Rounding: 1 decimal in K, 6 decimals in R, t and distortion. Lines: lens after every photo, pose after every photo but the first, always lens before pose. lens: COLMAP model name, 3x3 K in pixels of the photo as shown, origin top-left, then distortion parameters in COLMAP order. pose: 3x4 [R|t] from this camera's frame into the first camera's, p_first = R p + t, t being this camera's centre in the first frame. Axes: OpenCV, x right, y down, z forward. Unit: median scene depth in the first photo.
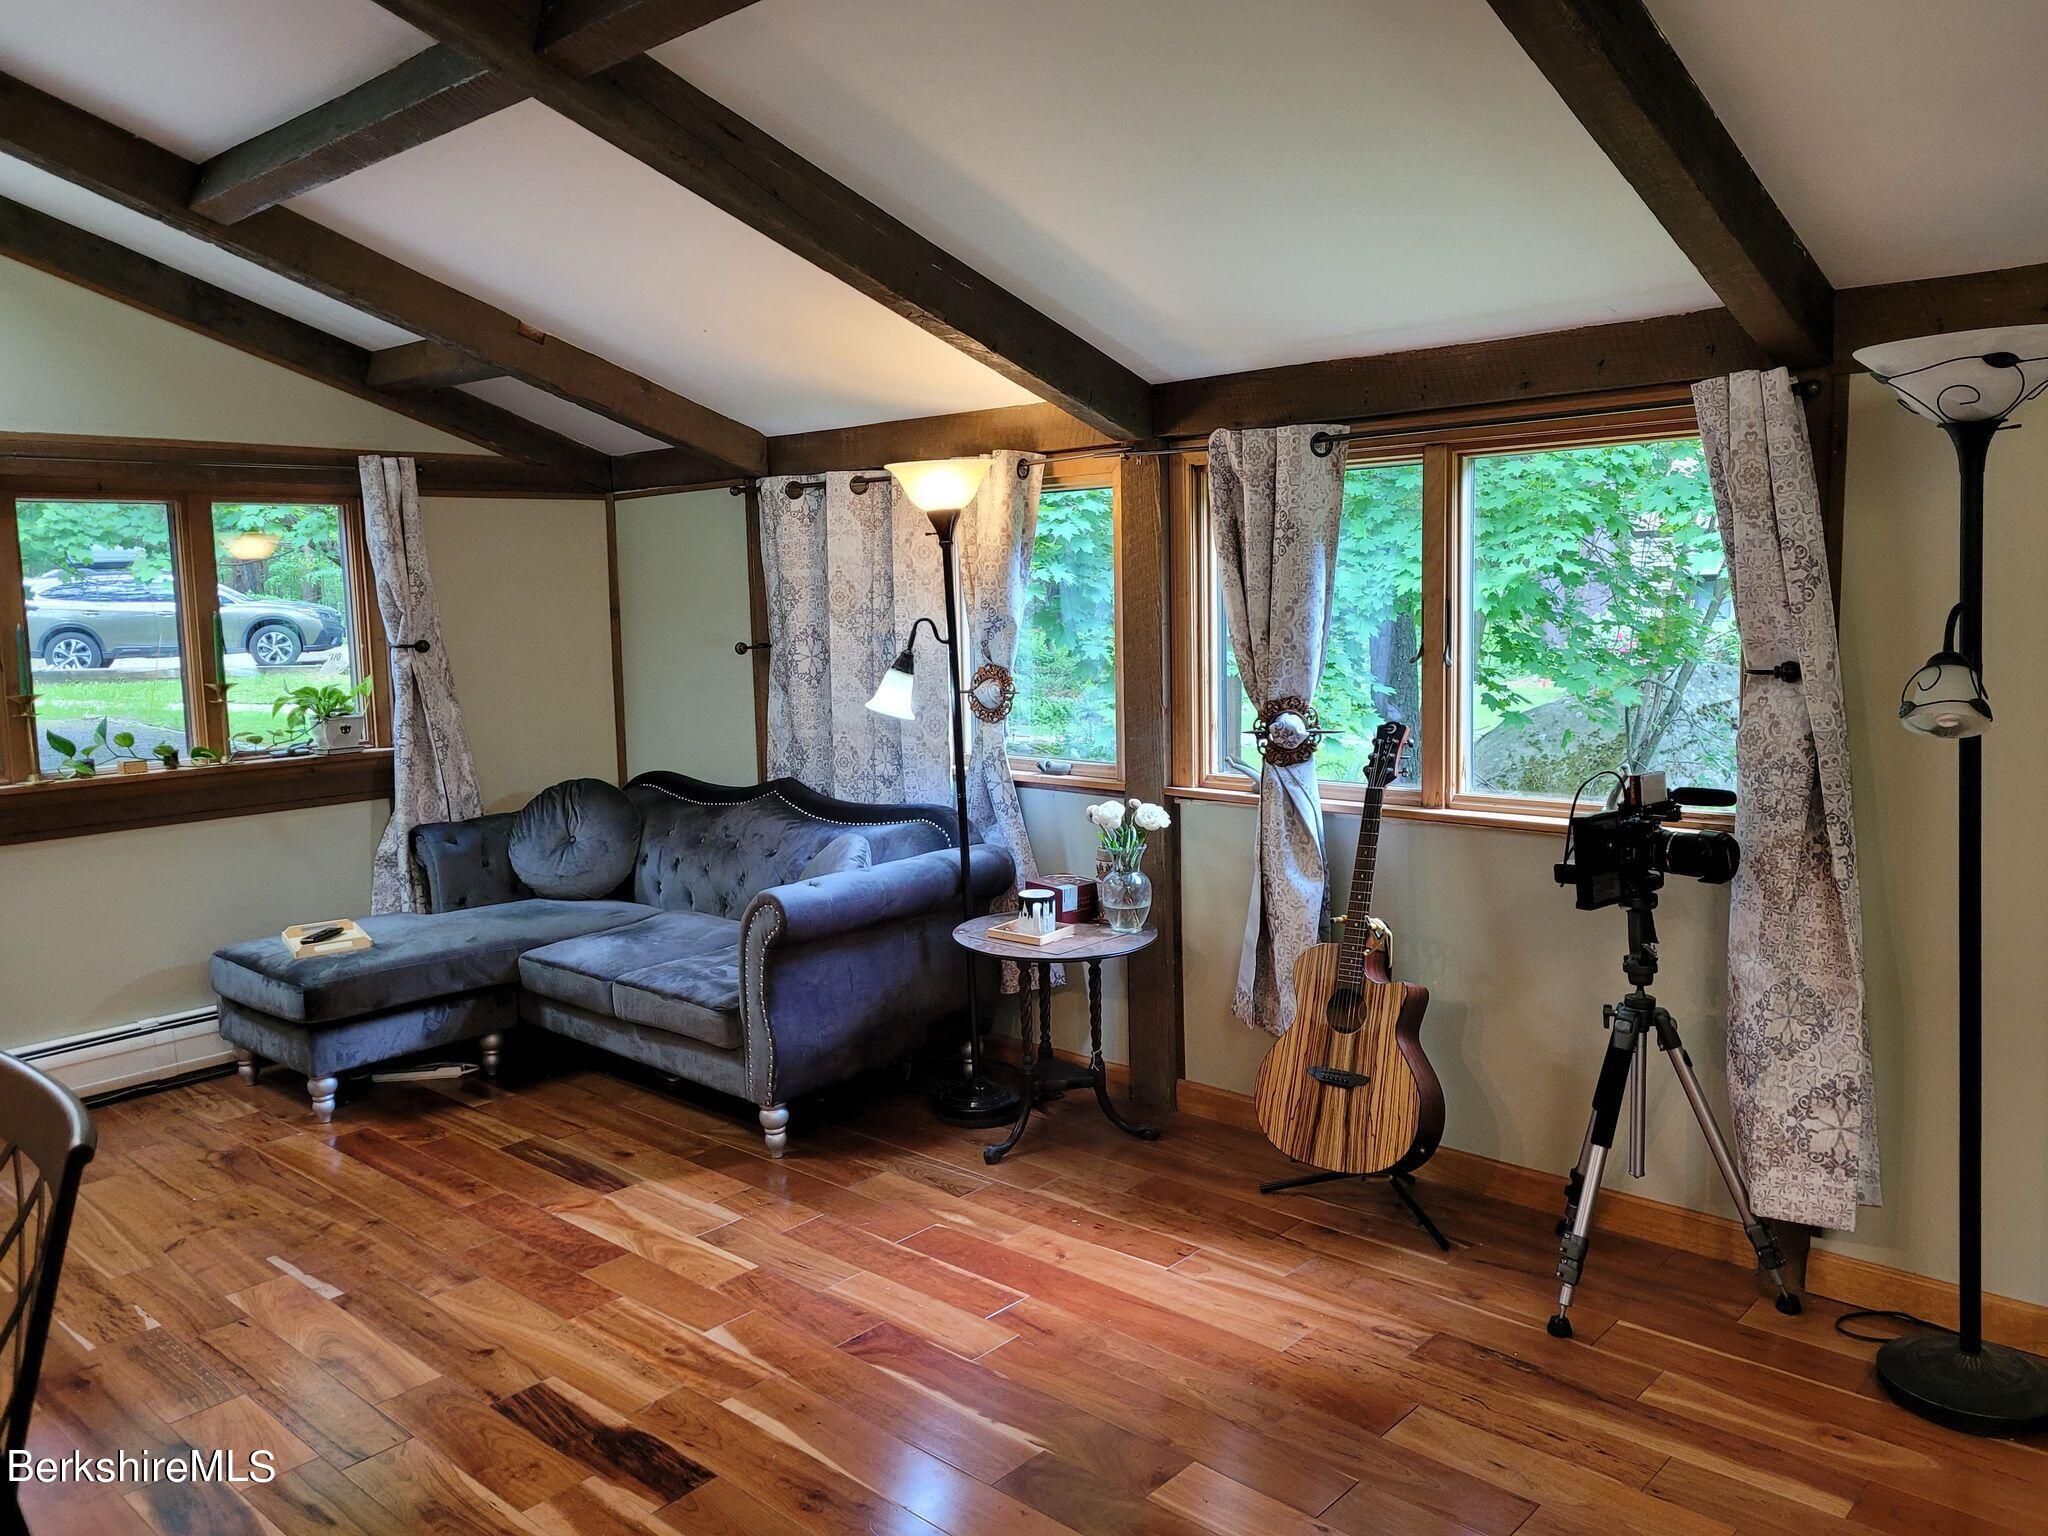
lens RADIAL K [[1523.9, 0, 1017.7], [0, 1523.9, 728.1], [0, 0, 1]] dist [0.045446, -0.000235]
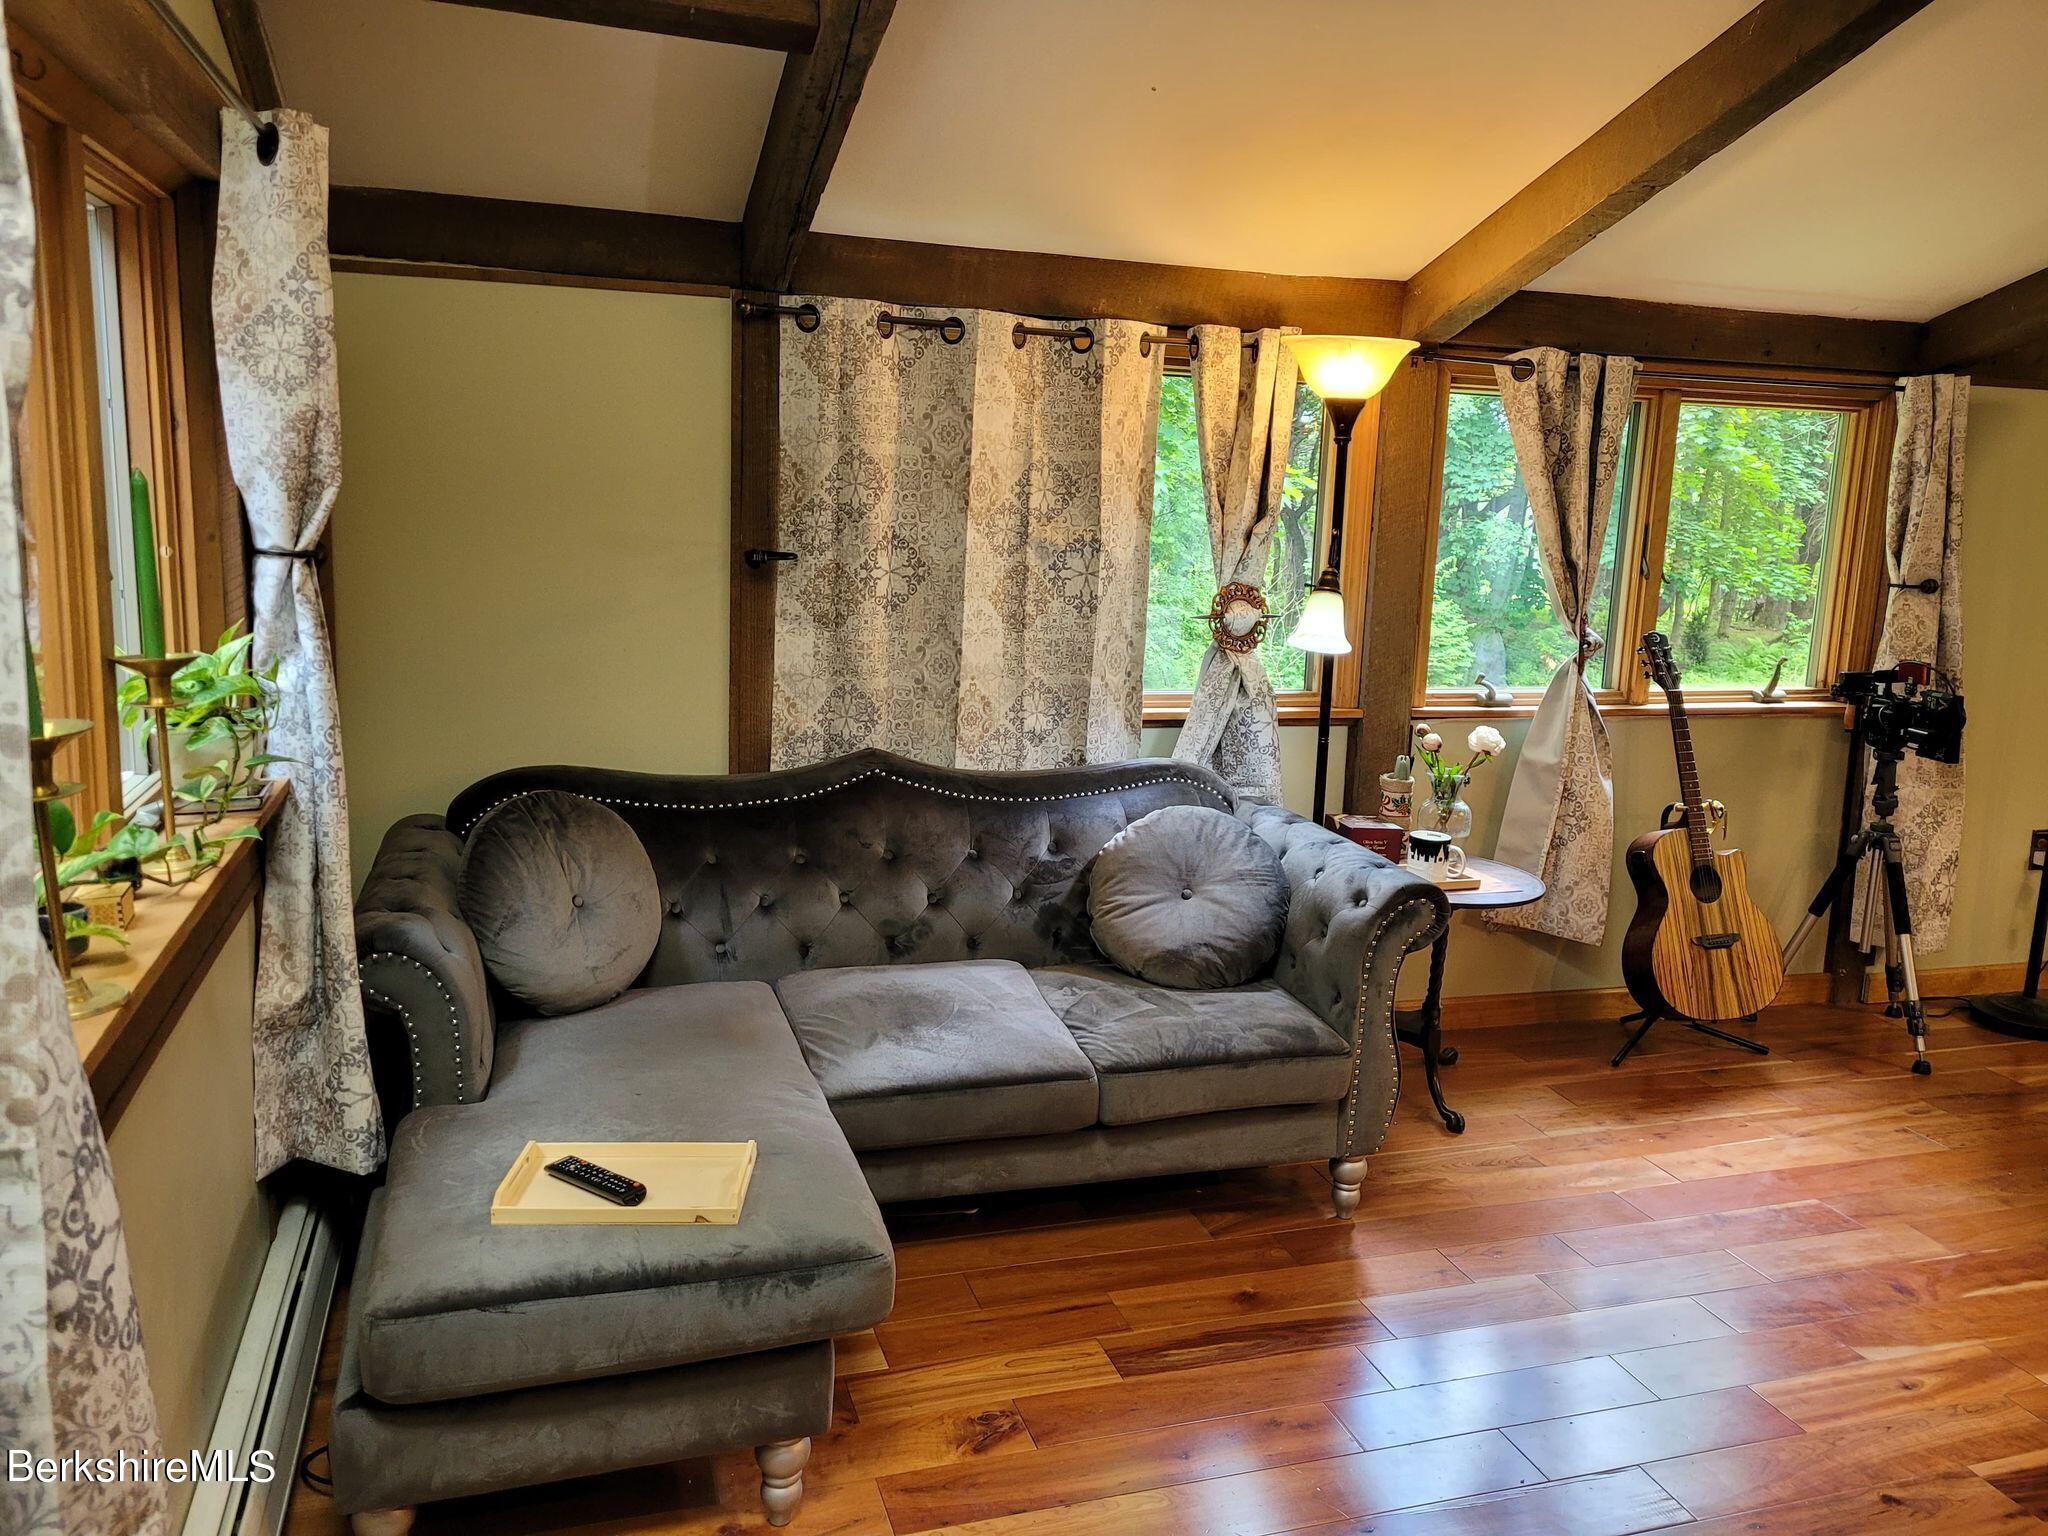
lens RADIAL K [[1528.5, 0, 1025.4], [0, 1528.5, 737.0], [0, 0, 1]] dist [0.059096, -0.045573]
pose [[0.495545, -0.098534, 0.862975, -0.824388], [0.032060, 0.994943, 0.095192, -0.042202], [-0.867990, -0.019505, 0.496198, 0.692423]]
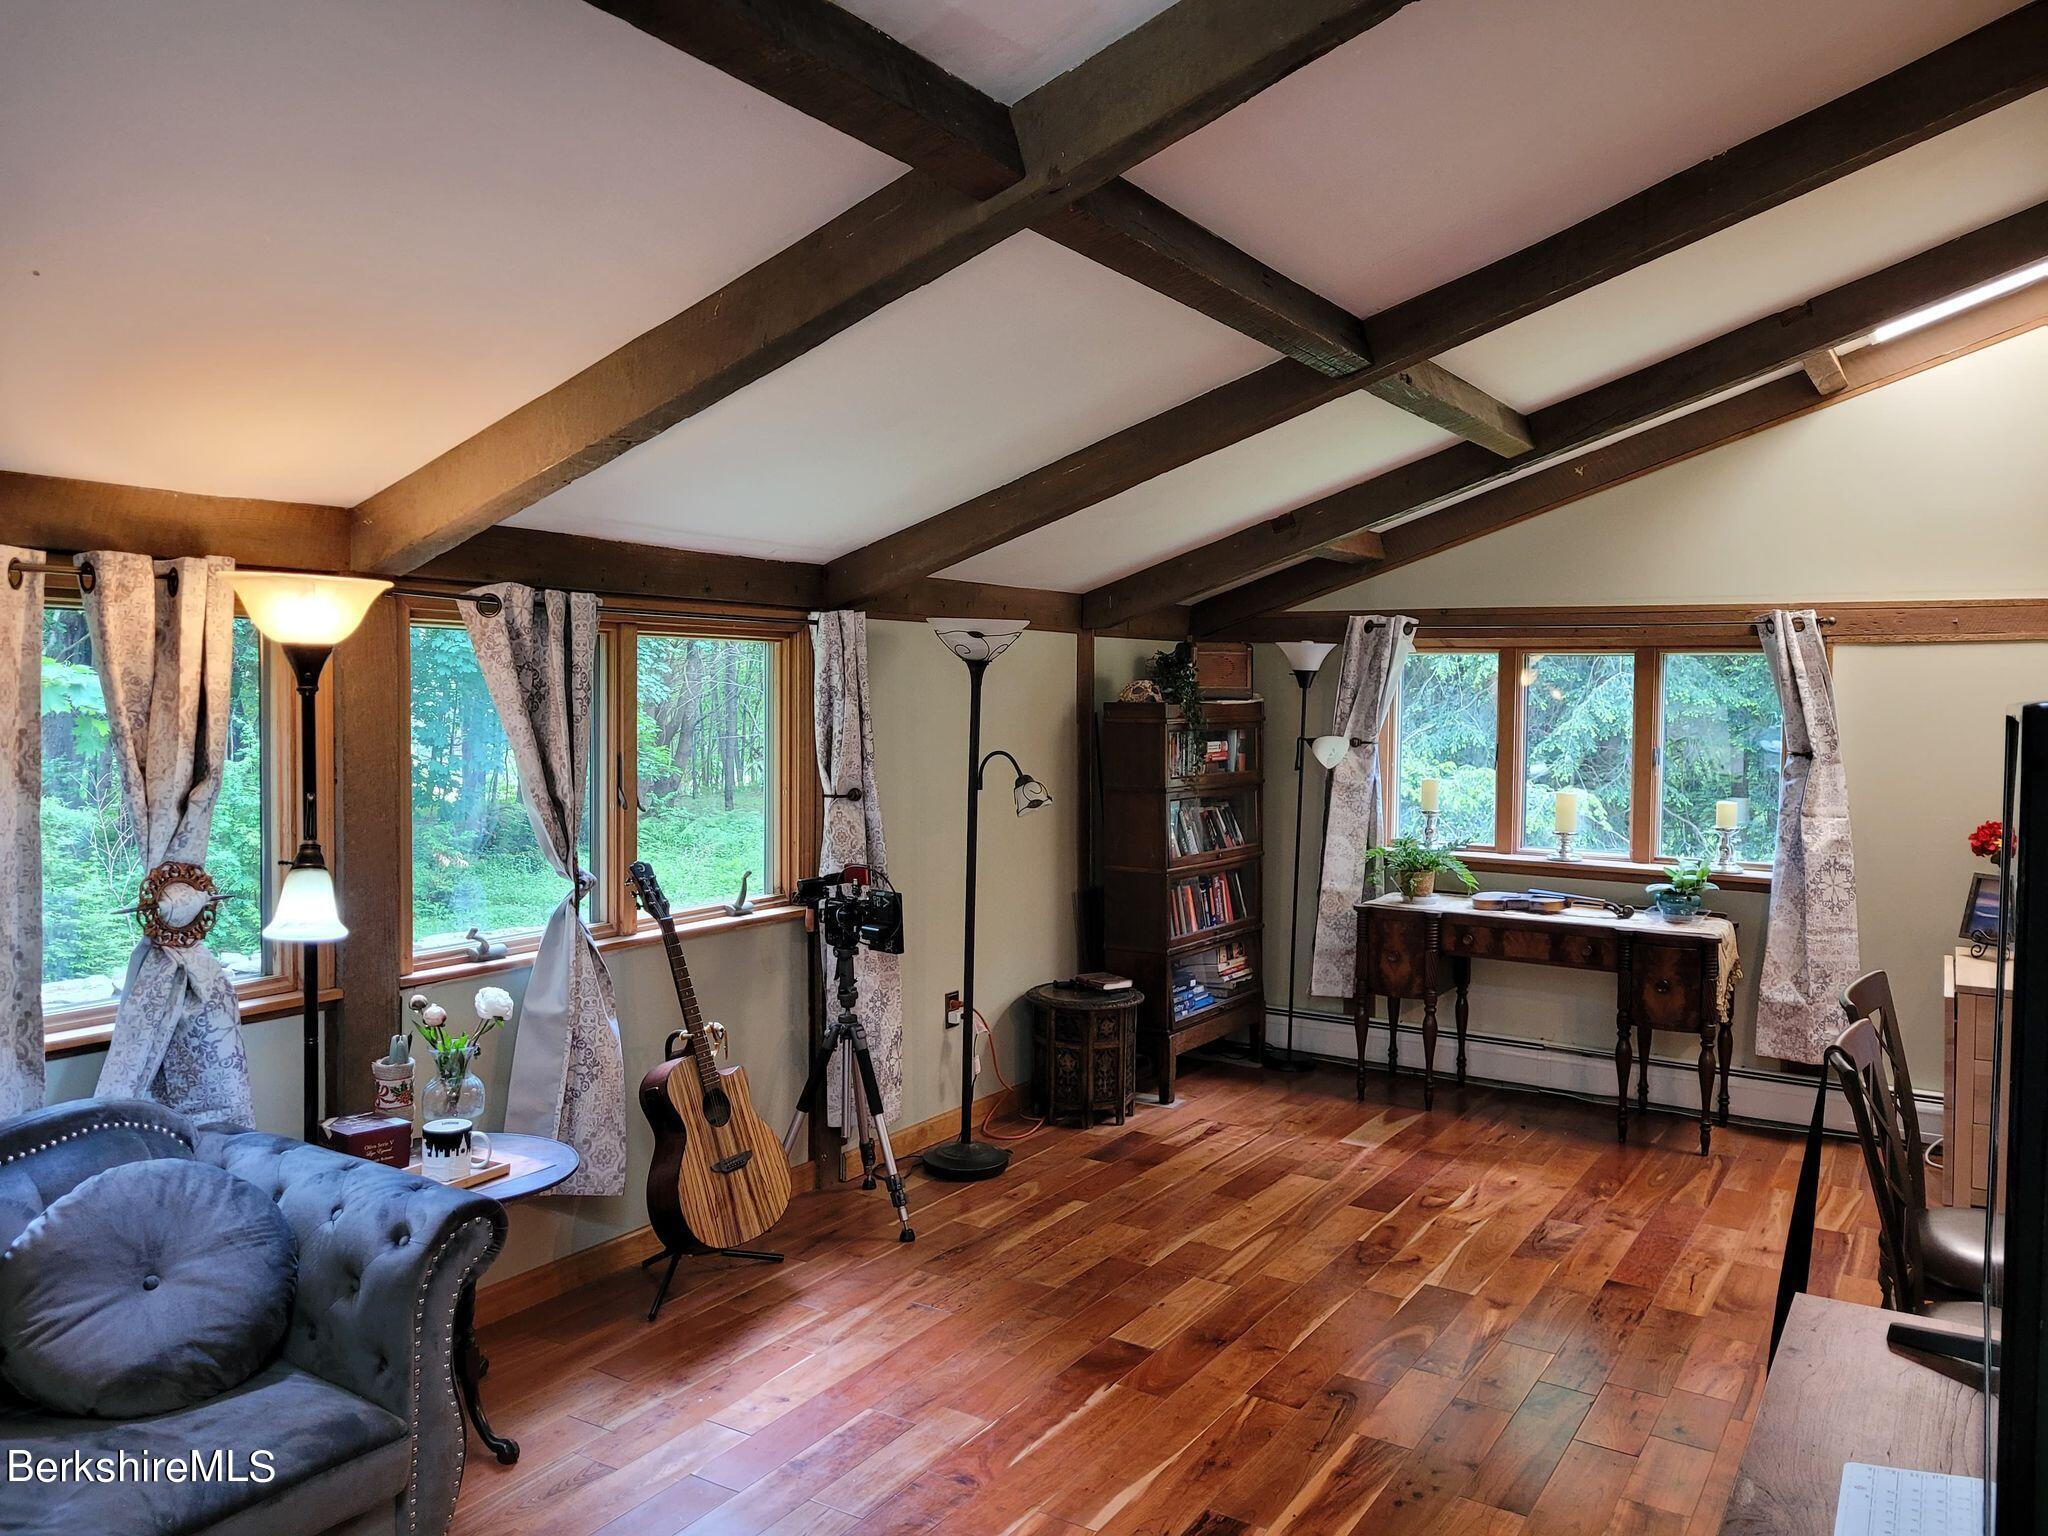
lens RADIAL K [[1542.2, 0, 1025.1], [0, 1542.2, 750.9], [0, 0, 1]] dist [0.078165, -0.060767]
pose [[-0.182085, -0.013919, 0.983184, -0.783488], [0.090046, 0.995462, 0.030770, -0.079847], [-0.979151, 0.094135, -0.180005, 0.762531]]
